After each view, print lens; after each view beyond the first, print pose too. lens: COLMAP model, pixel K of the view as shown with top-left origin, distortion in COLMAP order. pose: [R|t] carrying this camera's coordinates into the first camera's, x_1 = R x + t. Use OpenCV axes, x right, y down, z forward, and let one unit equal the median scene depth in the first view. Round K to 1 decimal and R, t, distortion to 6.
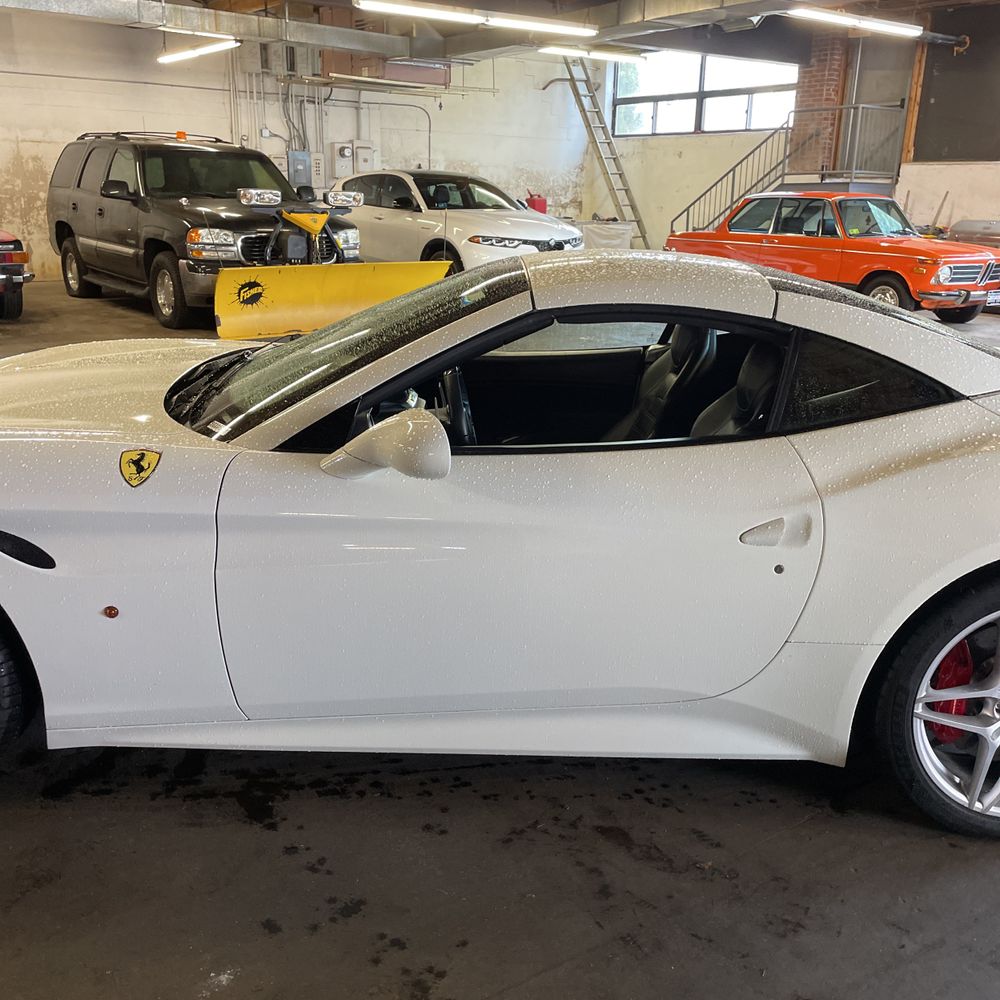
lens RADIAL K [[1012.6, 0, 496.8], [0, 1012.6, 483.1], [0, 0, 1]] dist [0.079798, -0.107087]
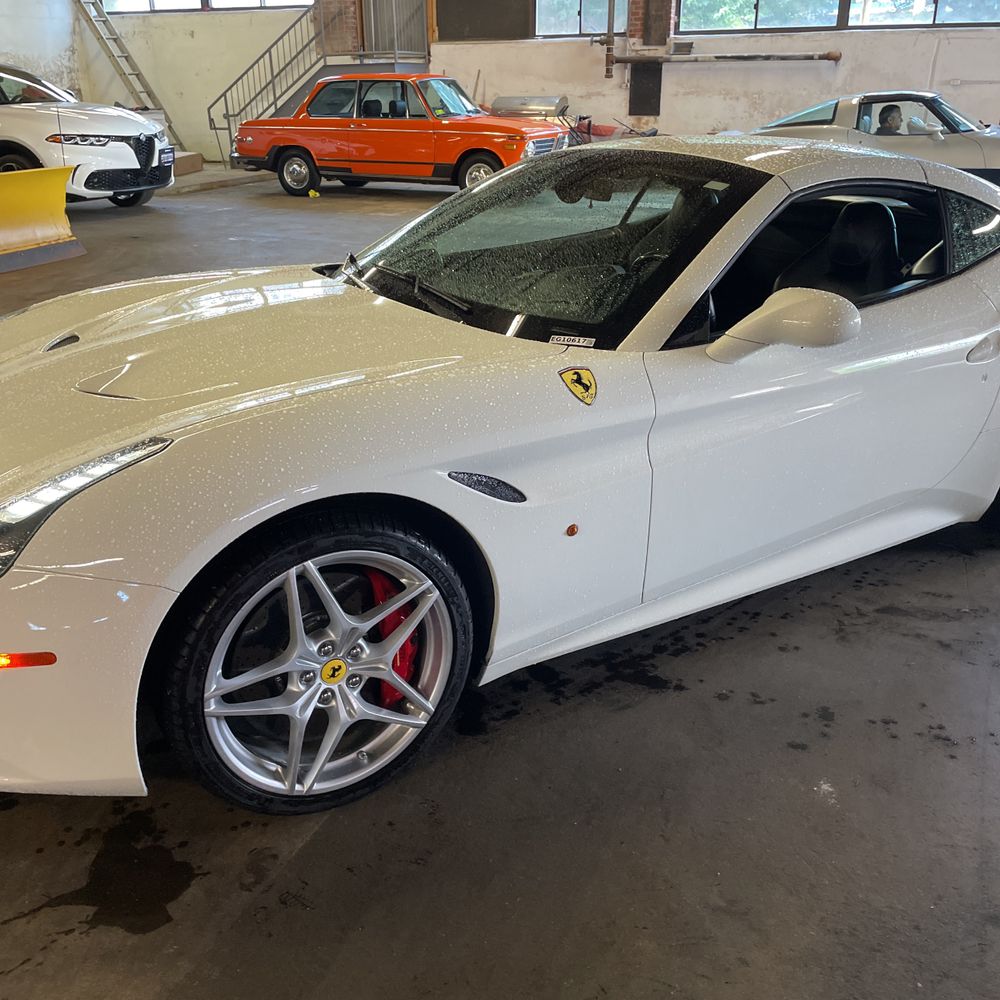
lens RADIAL K [[1009.6, 0, 500.8], [0, 1009.6, 489.0], [0, 0, 1]] dist [0.090046, -0.122395]
pose [[0.858485, -0.220384, 0.463070, -0.159949], [0.168238, 0.974011, 0.151655, -0.014397], [-0.484457, -0.052287, 0.873251, 0.025848]]
